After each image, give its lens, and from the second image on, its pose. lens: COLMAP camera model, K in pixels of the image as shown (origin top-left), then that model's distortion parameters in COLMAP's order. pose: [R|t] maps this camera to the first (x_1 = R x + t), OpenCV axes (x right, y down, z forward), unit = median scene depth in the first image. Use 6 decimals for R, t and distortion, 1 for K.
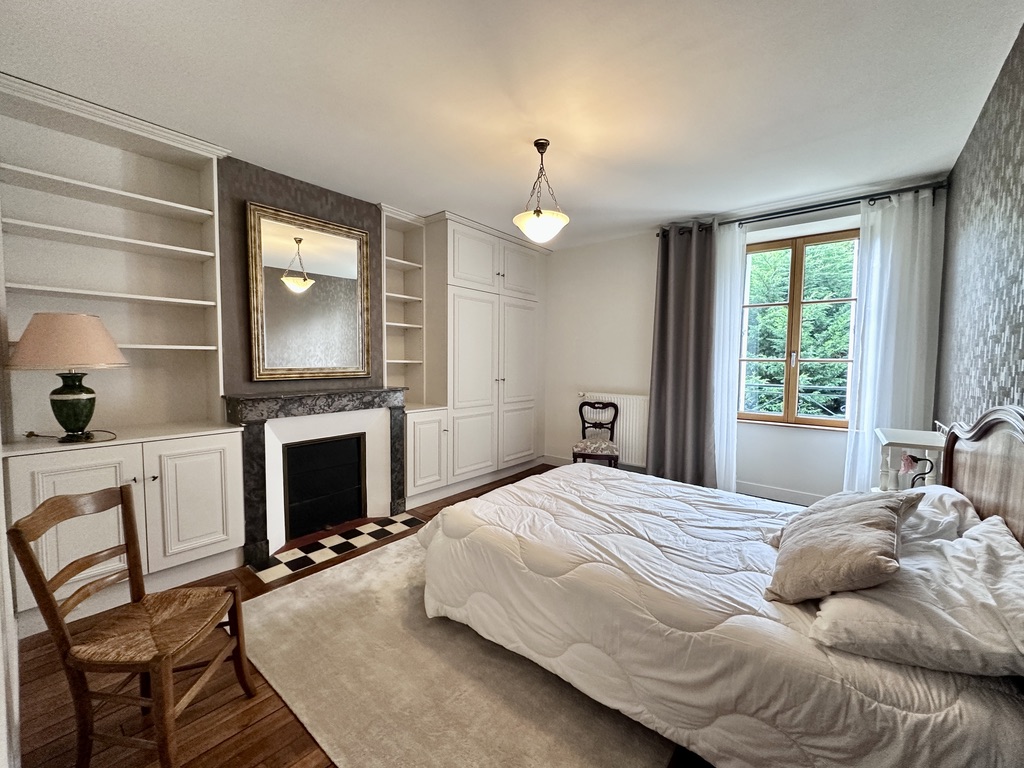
lens RADIAL K [[407.5, 0, 505.3], [0, 407.5, 383.3], [0, 0, 1]] dist [-0.004069, 0.000727]
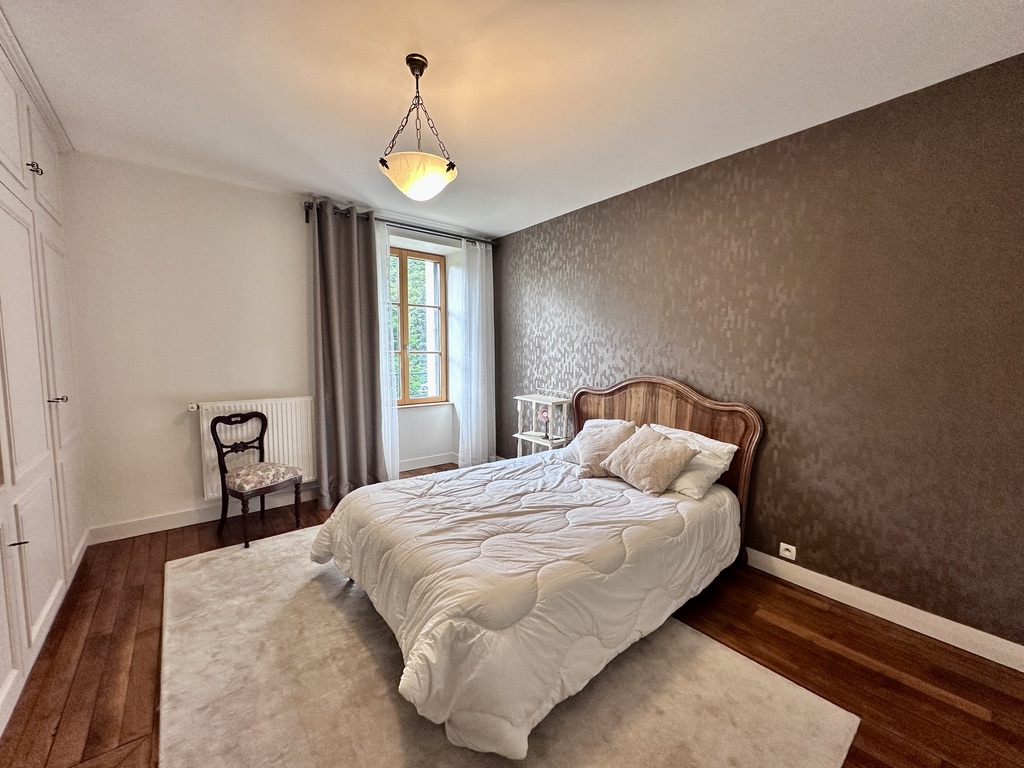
lens RADIAL K [[407.5, 0, 510.3], [0, 407.5, 383.4], [0, 0, 1]] dist [-0.004069, 0.000727]
pose [[0.207520, -0.086437, 0.974404, -0.545816], [0.053915, 0.995585, 0.076833, -0.054319], [-0.976744, 0.036591, 0.211264, 0.602168]]
